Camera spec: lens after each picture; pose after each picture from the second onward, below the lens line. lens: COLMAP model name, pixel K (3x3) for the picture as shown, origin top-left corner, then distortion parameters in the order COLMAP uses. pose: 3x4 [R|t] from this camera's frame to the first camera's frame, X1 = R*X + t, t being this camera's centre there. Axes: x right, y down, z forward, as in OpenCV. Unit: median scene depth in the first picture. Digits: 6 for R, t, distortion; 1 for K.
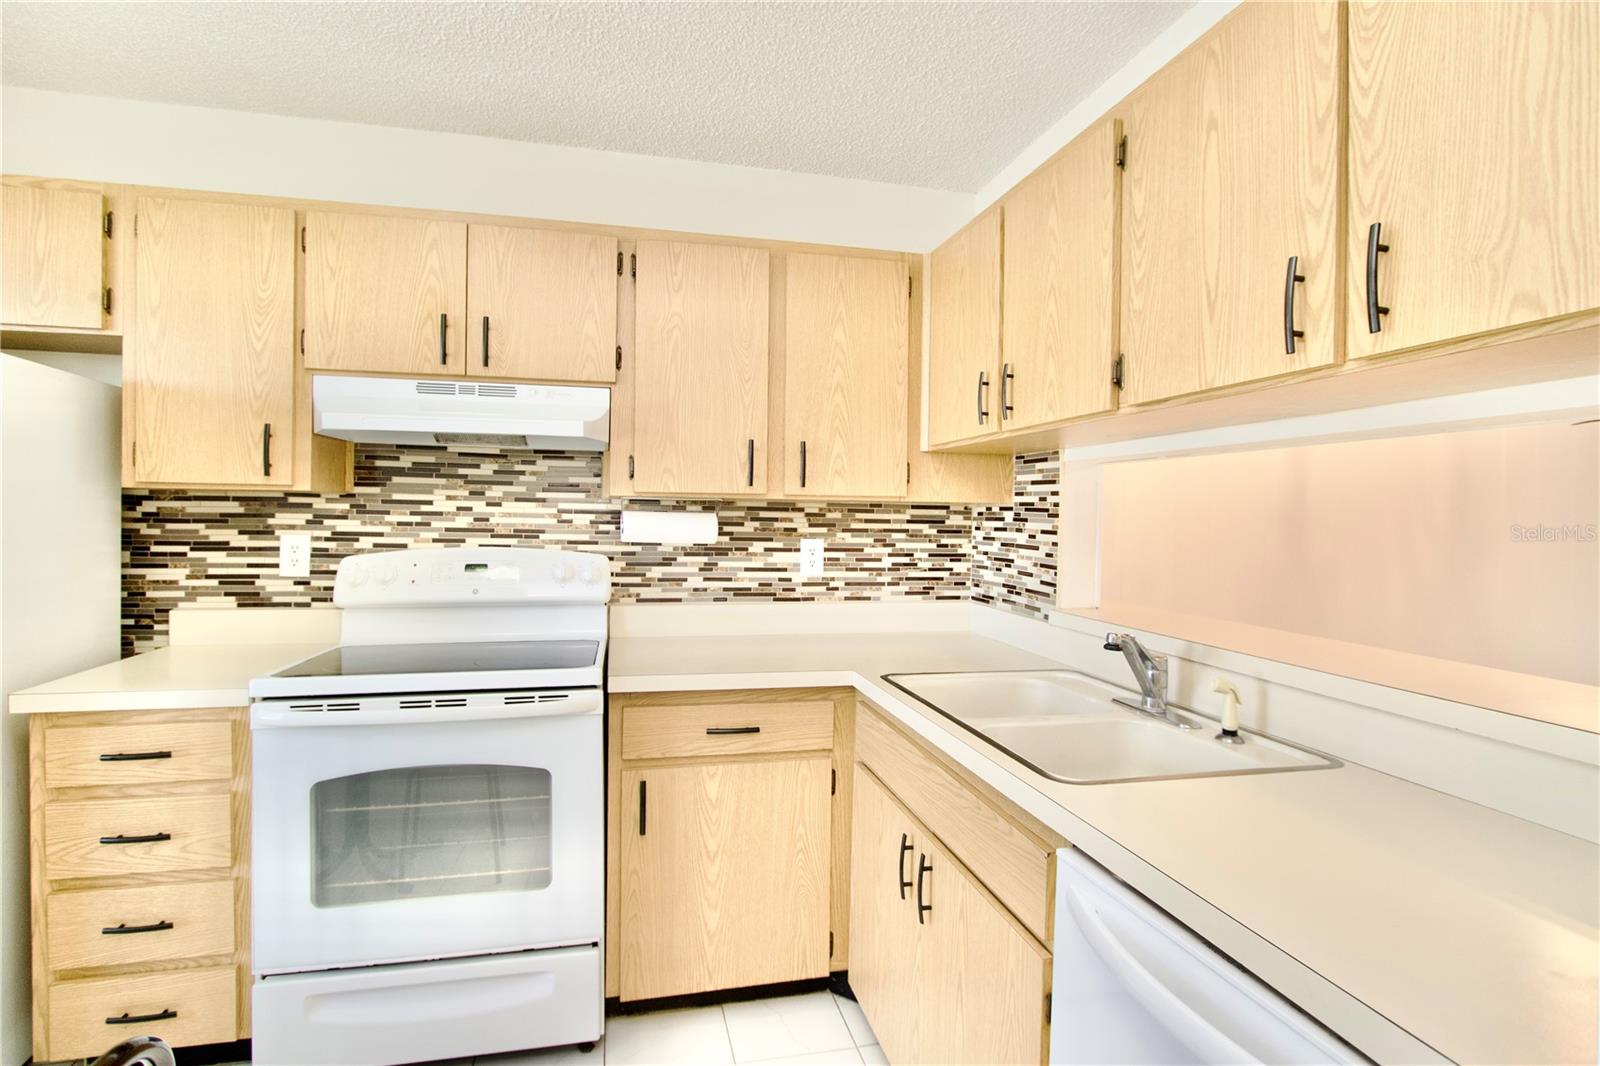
lens RADIAL K [[802.2, 0, 798.2], [0, 802.2, 525.9], [0, 0, 1]] dist [-0.010455, 0.000328]
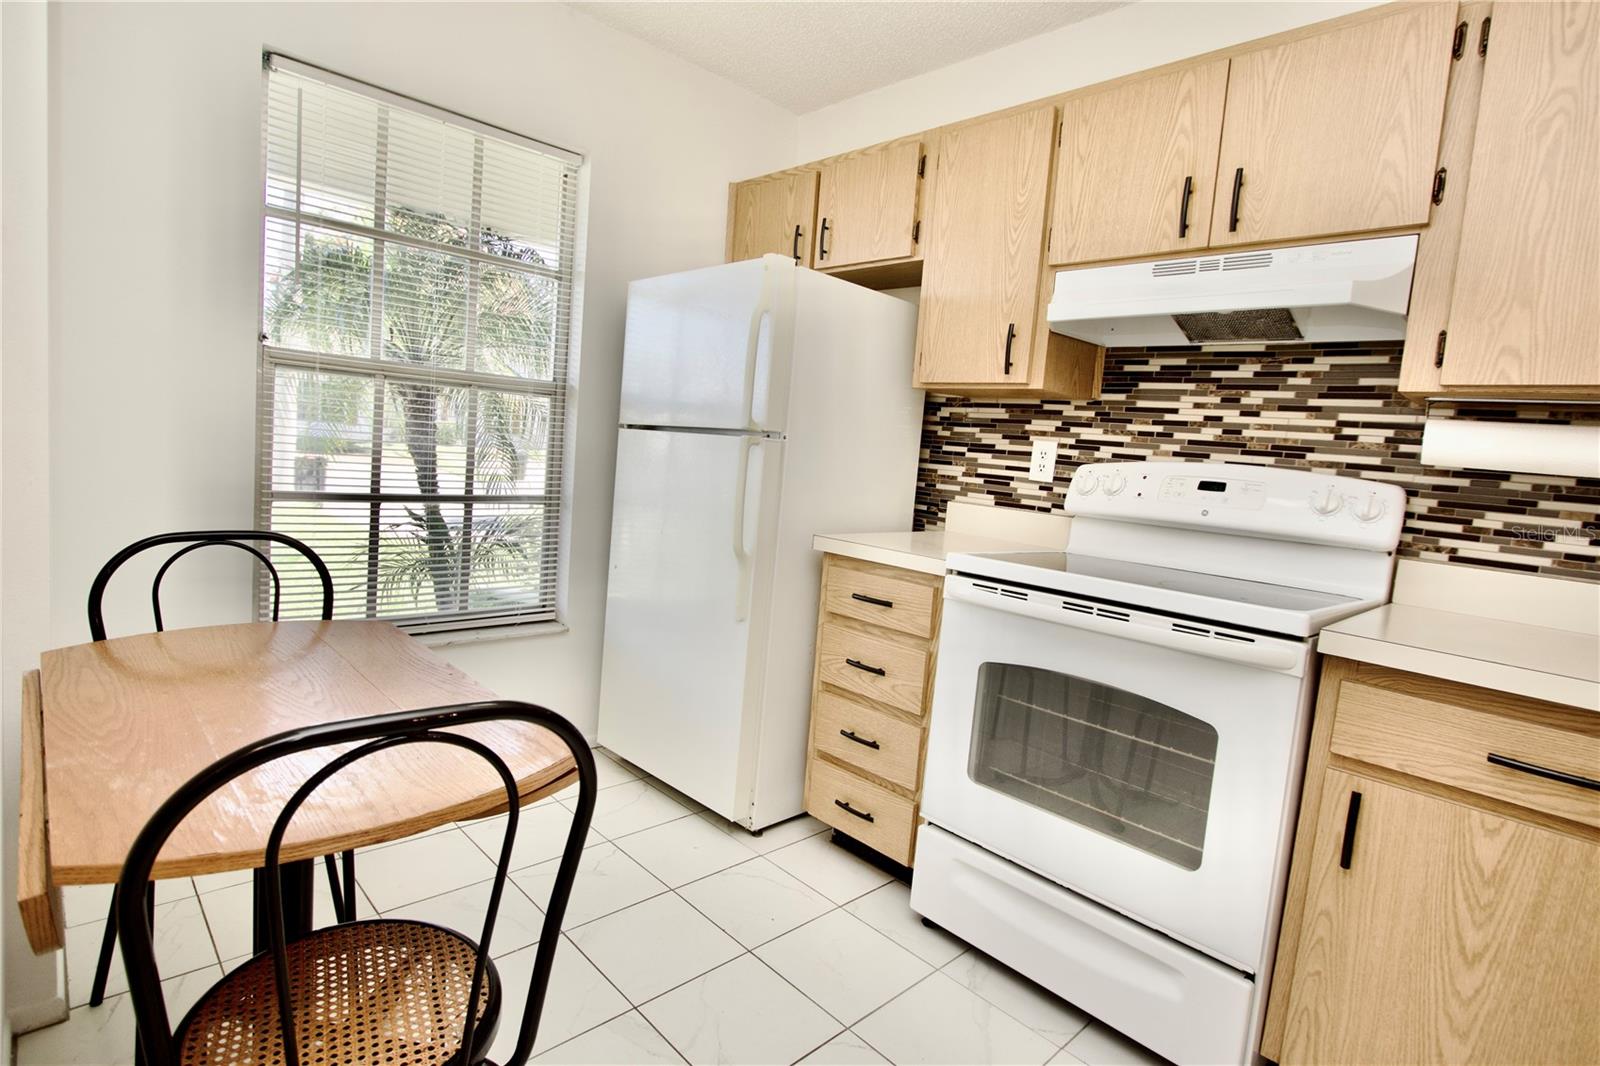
lens RADIAL K [[802.2, 0, 798.2], [0, 802.2, 525.9], [0, 0, 1]] dist [-0.010455, 0.000328]
pose [[0.508147, 0.107395, -0.854548, 0.104640], [-0.085699, 0.993576, 0.073907, 0.071586], [0.856996, 0.035679, 0.514086, 0.201515]]
